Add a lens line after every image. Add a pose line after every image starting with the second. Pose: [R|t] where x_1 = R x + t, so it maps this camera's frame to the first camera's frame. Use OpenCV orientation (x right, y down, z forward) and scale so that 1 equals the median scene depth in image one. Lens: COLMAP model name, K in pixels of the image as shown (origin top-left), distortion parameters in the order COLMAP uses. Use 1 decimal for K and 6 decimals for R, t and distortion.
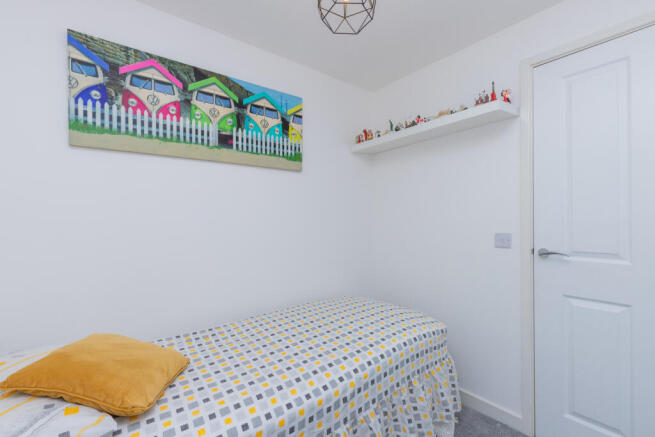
lens RADIAL K [[297.0, 0, 327.0], [0, 297.0, 220.9], [0, 0, 1]] dist [-0.003681, -0.001181]
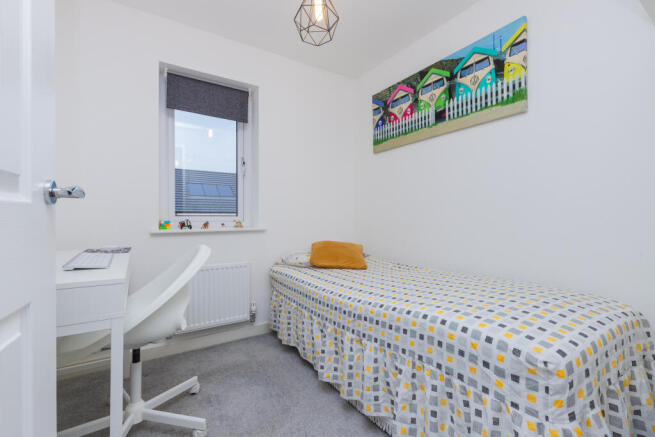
lens RADIAL K [[297.0, 0, 327.6], [0, 297.0, 216.4], [0, 0, 1]] dist [-0.003681, -0.001181]
pose [[-0.096823, 0.006676, -0.995279, 0.871348], [0.013117, 0.999899, 0.005431, 0.114271], [0.995215, -0.012529, -0.096901, 0.666021]]
